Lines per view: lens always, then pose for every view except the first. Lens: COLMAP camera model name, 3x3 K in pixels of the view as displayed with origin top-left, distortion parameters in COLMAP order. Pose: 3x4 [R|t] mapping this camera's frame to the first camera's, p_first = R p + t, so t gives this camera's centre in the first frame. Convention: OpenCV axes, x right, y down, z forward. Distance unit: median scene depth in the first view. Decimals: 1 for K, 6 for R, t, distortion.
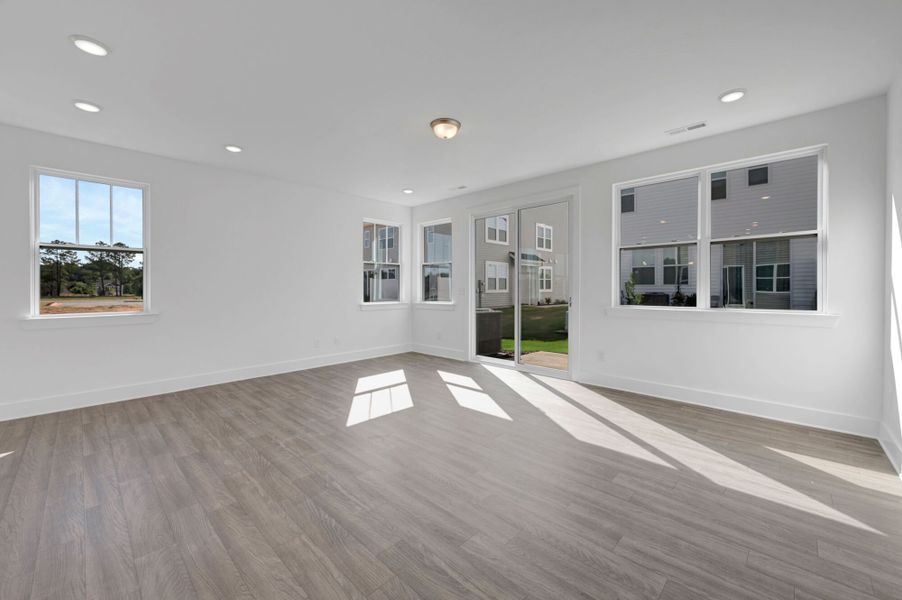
lens RADIAL K [[360.6, 0, 451.6], [0, 360.6, 288.7], [0, 0, 1]] dist [0.001298, -0.000017]
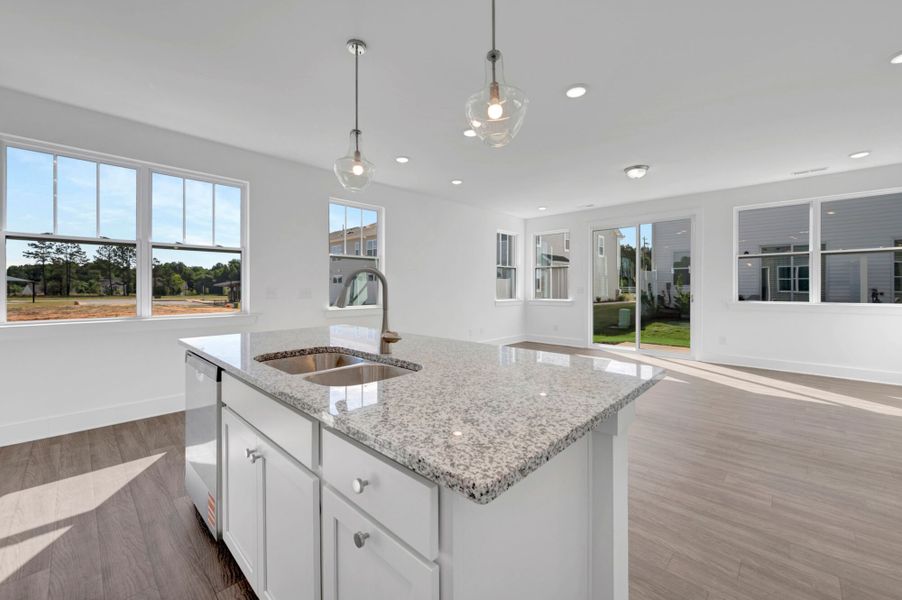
lens RADIAL K [[360.6, 0, 451.6], [0, 360.6, 288.7], [0, 0, 1]] dist [0.001298, -0.000017]
pose [[0.999984, 0.001372, 0.005464, -0.457734], [-0.001374, 0.999999, 0.000365, 0.002237], [-0.005464, -0.000372, 0.999985, -0.231793]]
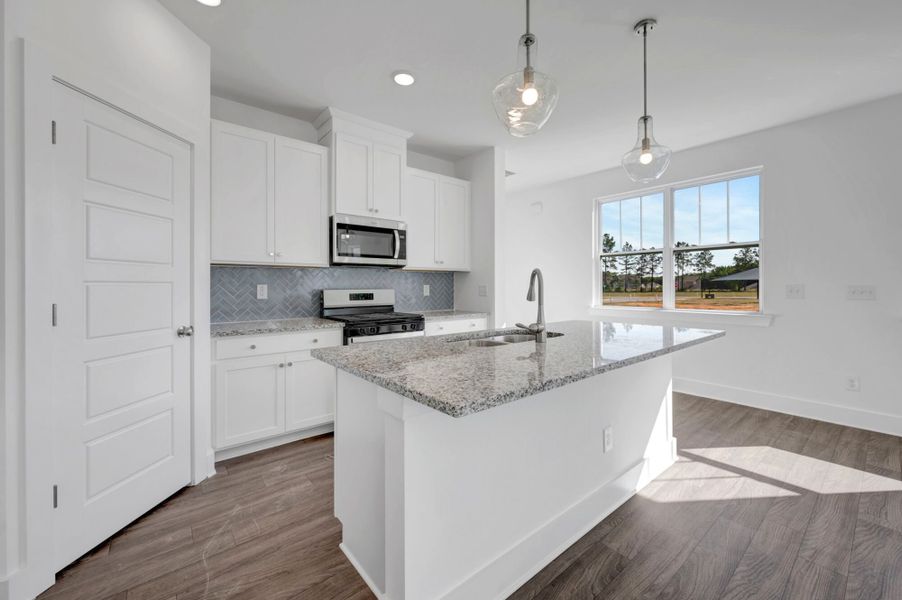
lens RADIAL K [[360.6, 0, 451.6], [0, 360.6, 288.7], [0, 0, 1]] dist [0.001298, -0.000017]
pose [[-0.117647, 0.009787, -0.993007, -0.150970], [0.000028, 0.999951, 0.009852, 0.001159], [0.993055, 0.001131, -0.117642, 0.025759]]
